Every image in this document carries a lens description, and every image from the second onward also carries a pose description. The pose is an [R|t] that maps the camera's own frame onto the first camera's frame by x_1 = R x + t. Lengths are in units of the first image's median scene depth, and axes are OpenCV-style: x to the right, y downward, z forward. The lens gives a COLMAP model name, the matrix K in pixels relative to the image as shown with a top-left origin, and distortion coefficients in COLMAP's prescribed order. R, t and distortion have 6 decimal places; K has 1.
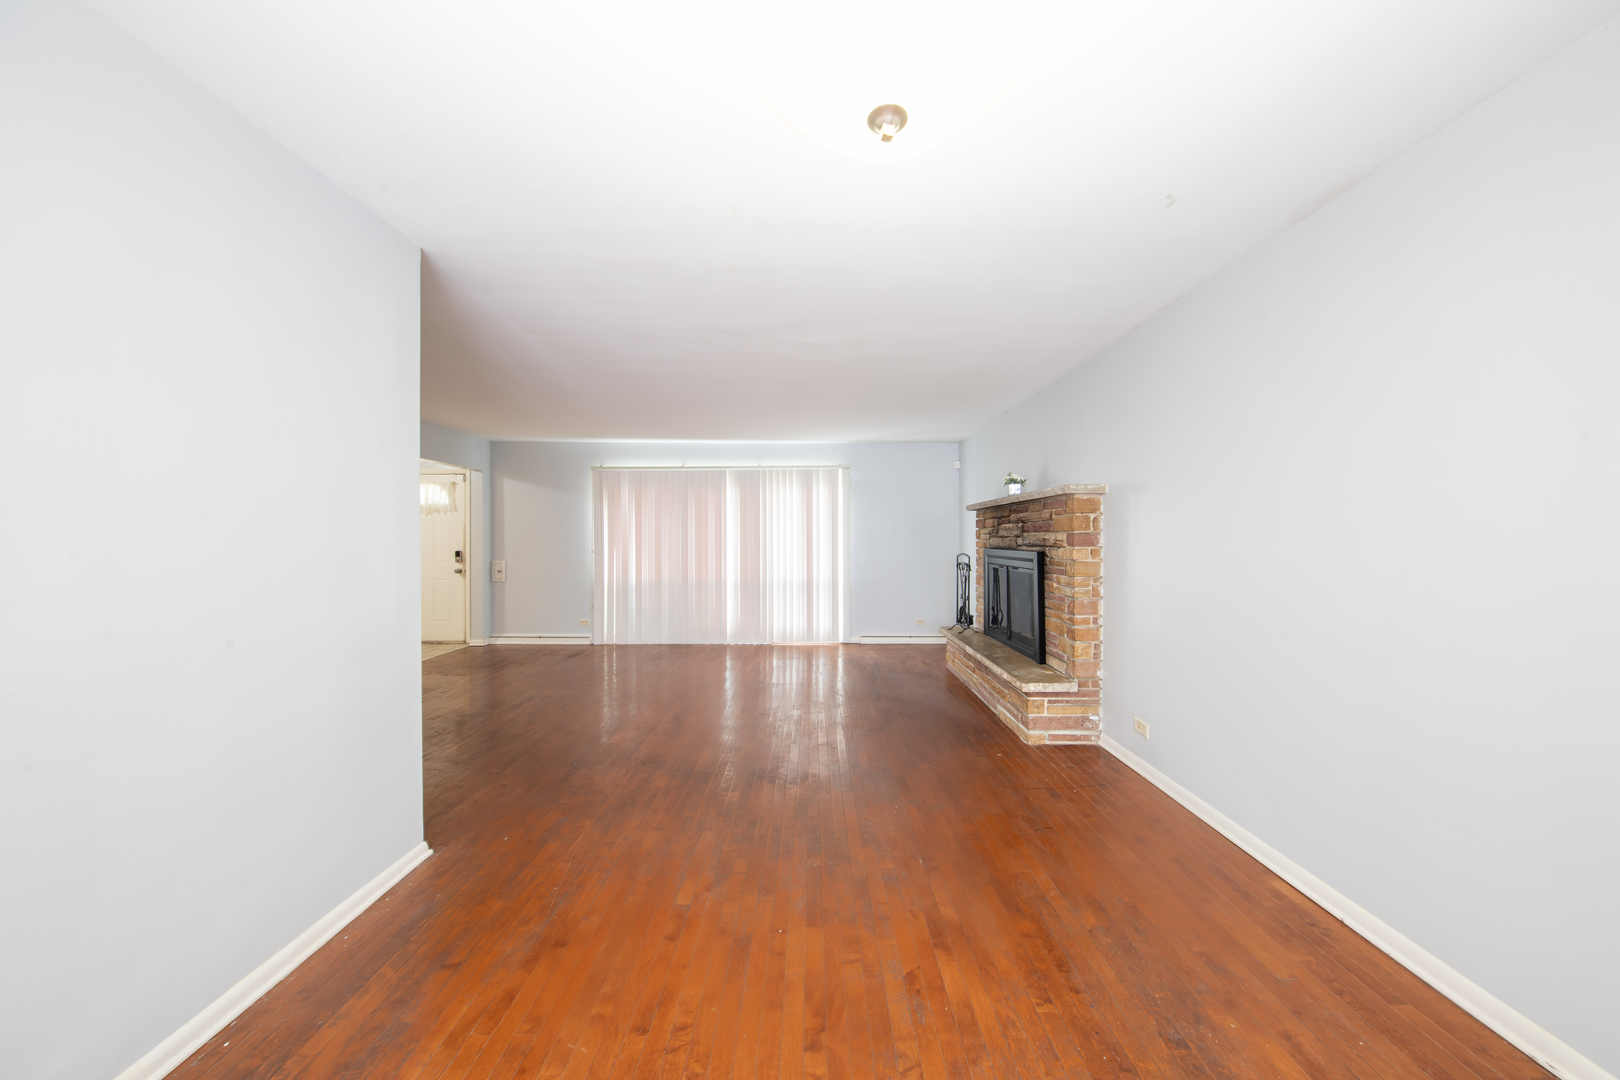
lens RADIAL K [[506.9, 0, 815.0], [0, 506.9, 540.8], [0, 0, 1]] dist [-0.000933, -0.001614]
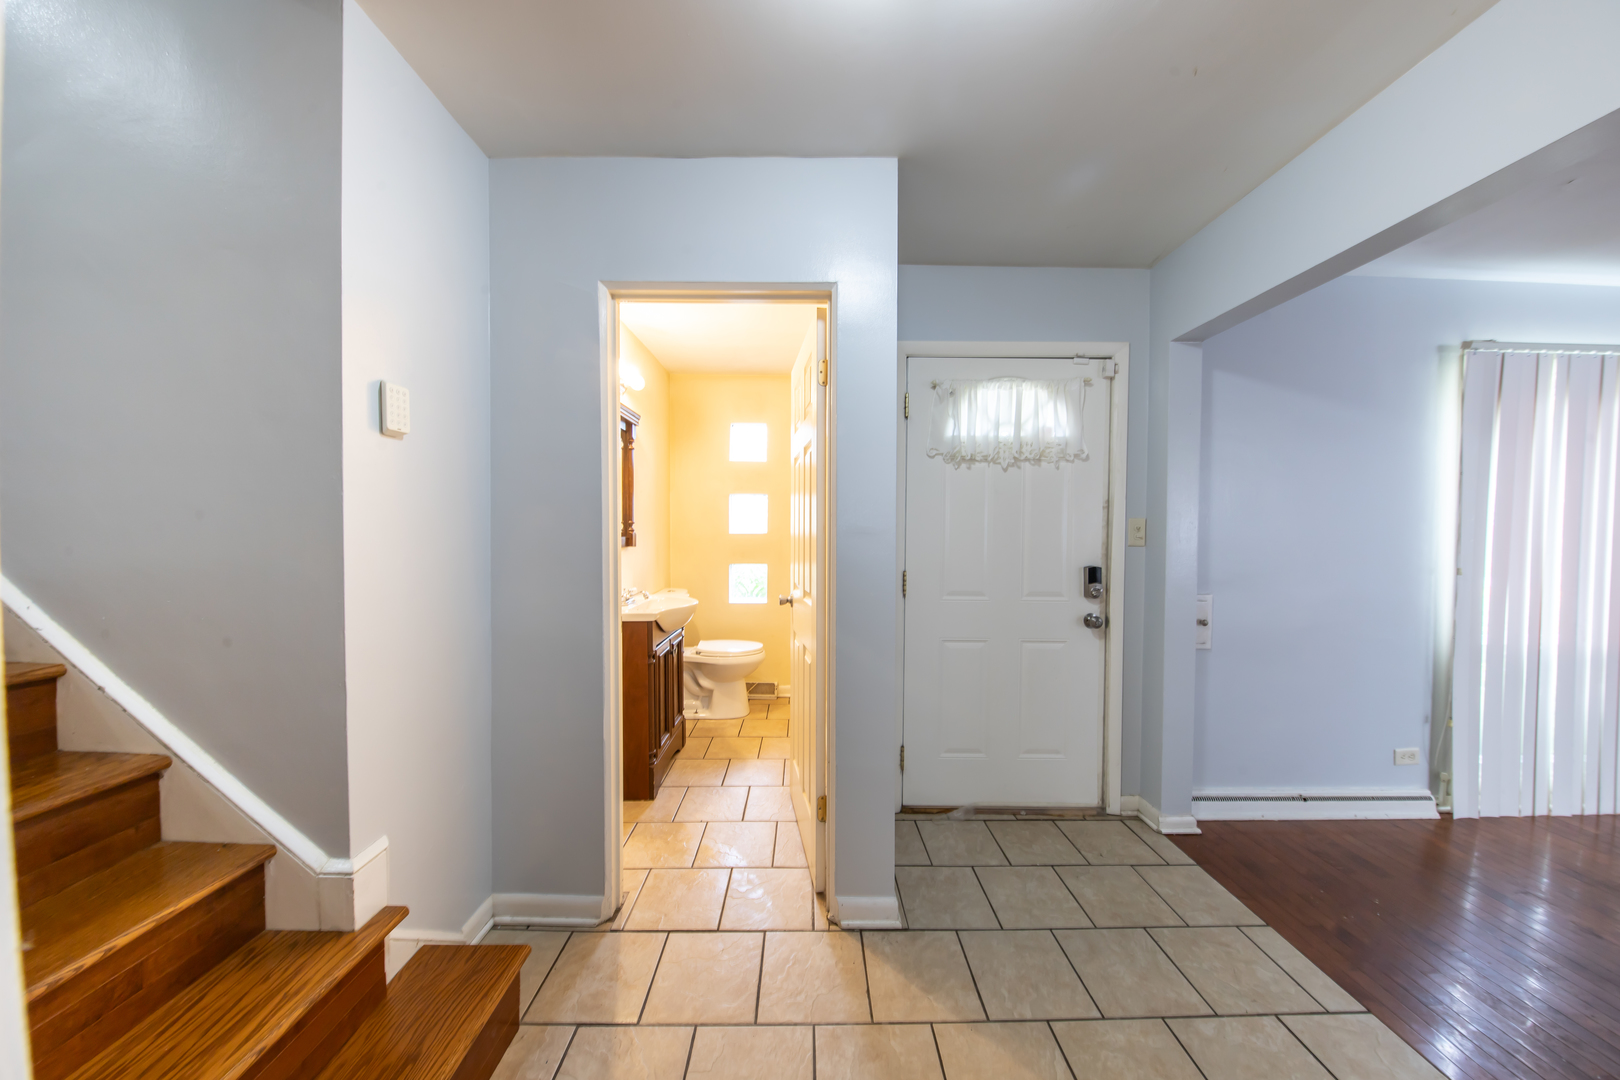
lens RADIAL K [[506.9, 0, 815.0], [0, 506.9, 540.8], [0, 0, 1]] dist [-0.000933, -0.001614]
pose [[0.999968, 0.006111, 0.005157, -0.908431], [-0.006214, 0.999780, 0.020040, -0.005309], [-0.005033, -0.020071, 0.999786, 0.632819]]
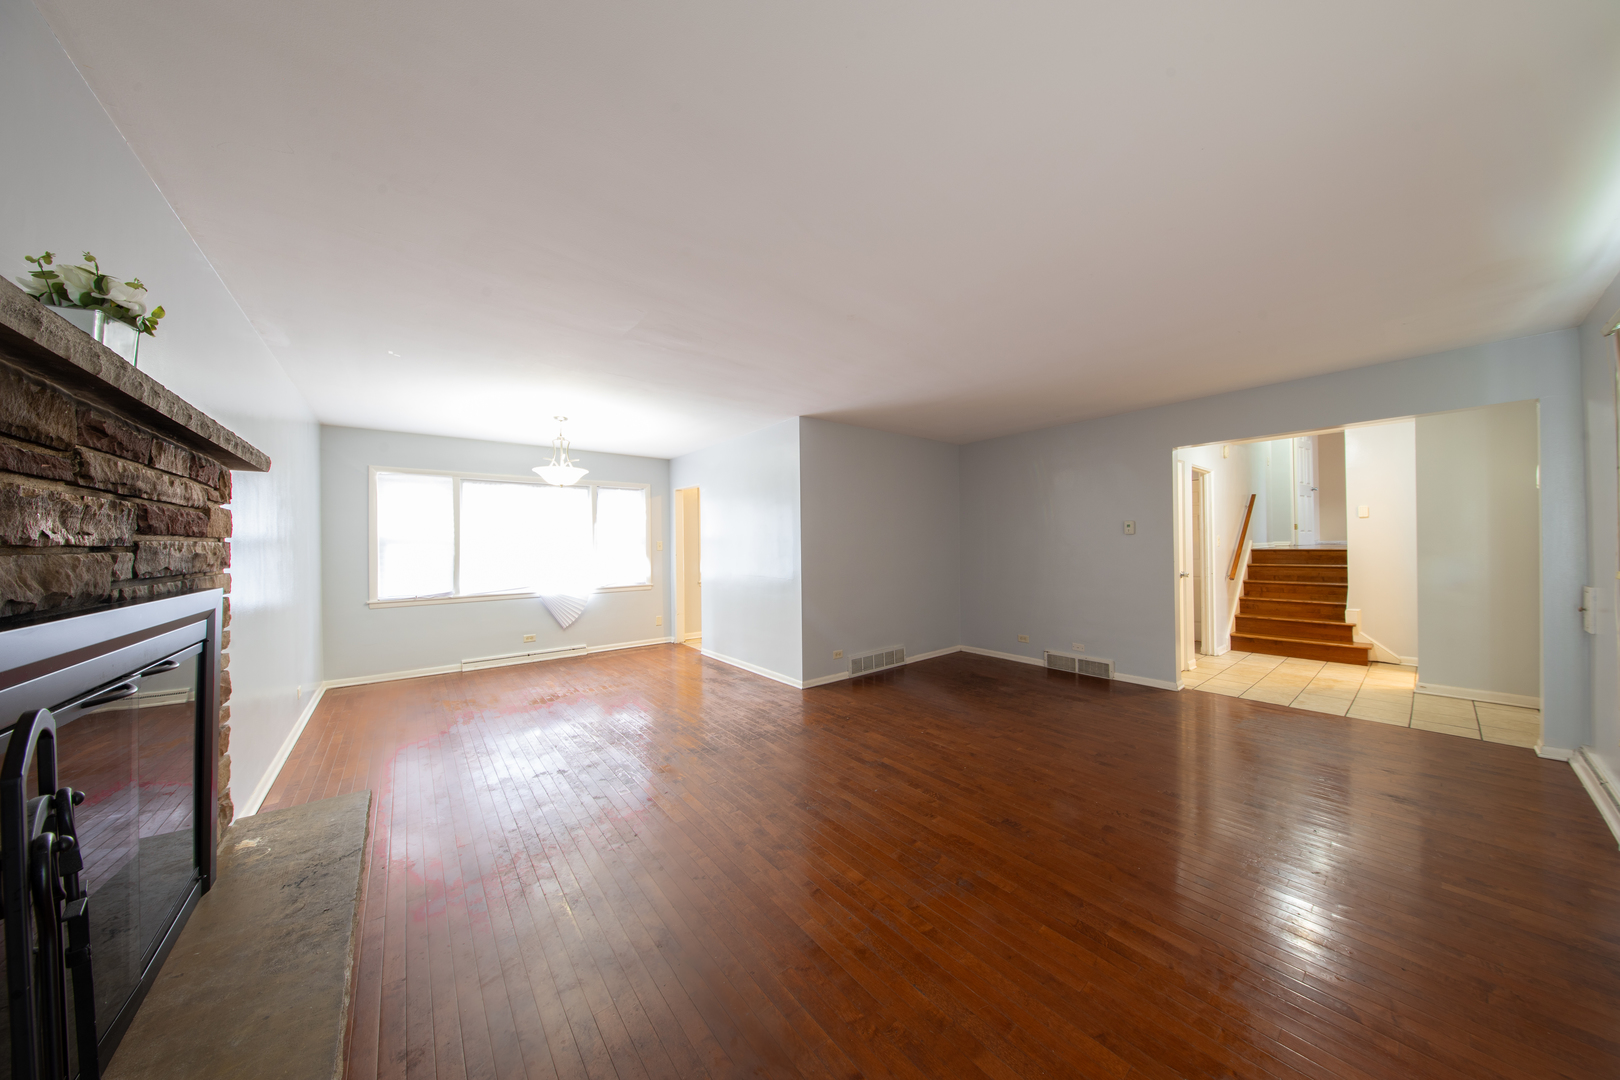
lens RADIAL K [[506.9, 0, 815.0], [0, 506.9, 540.8], [0, 0, 1]] dist [-0.000933, -0.001614]
pose [[-0.784321, 0.003539, -0.620345, 0.190233], [0.004729, 0.999989, -0.000274, -0.007411], [0.620337, -0.003149, -0.784329, 0.937305]]
